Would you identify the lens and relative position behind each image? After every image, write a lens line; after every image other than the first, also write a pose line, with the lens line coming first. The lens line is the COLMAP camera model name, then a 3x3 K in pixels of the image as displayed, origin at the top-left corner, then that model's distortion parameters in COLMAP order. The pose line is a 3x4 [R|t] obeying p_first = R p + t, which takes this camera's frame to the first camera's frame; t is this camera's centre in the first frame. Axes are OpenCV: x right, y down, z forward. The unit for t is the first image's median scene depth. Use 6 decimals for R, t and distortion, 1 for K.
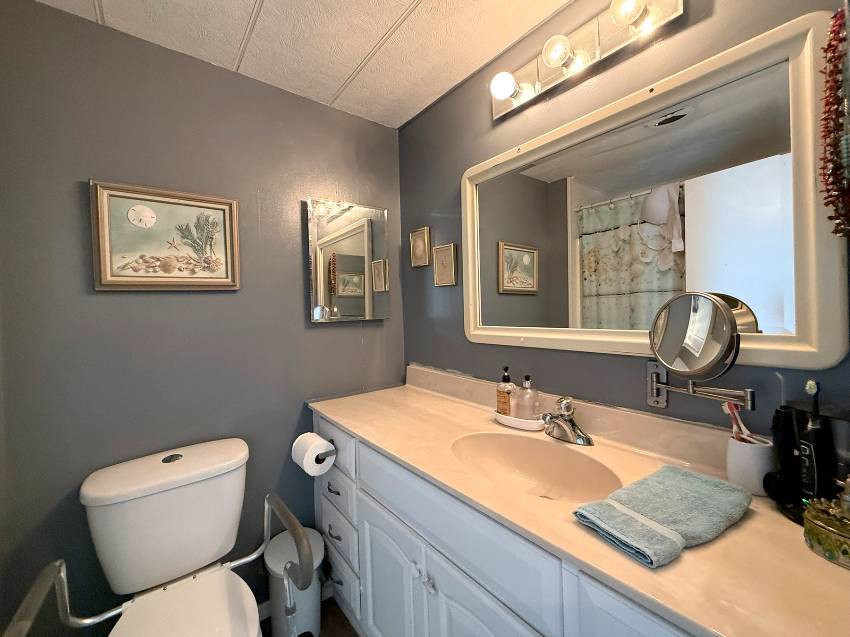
lens RADIAL K [[347.6, 0, 425.0], [0, 347.6, 318.5], [0, 0, 1]] dist [-0.023351, -0.000046]
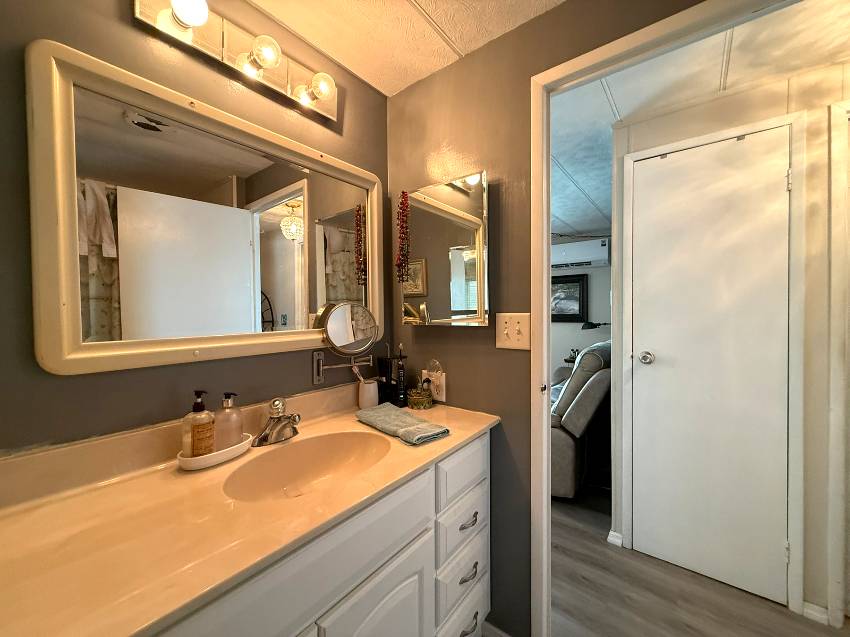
lens RADIAL K [[342.4, 0, 408.0], [0, 342.4, 320.0], [0, 0, 1]] dist [0.000256, -0.000005]
pose [[-0.217000, 0.003386, 0.976166, -0.570451], [0.043085, 0.999053, 0.006112, 0.005272], [-0.975220, 0.043385, -0.216940, 0.718413]]
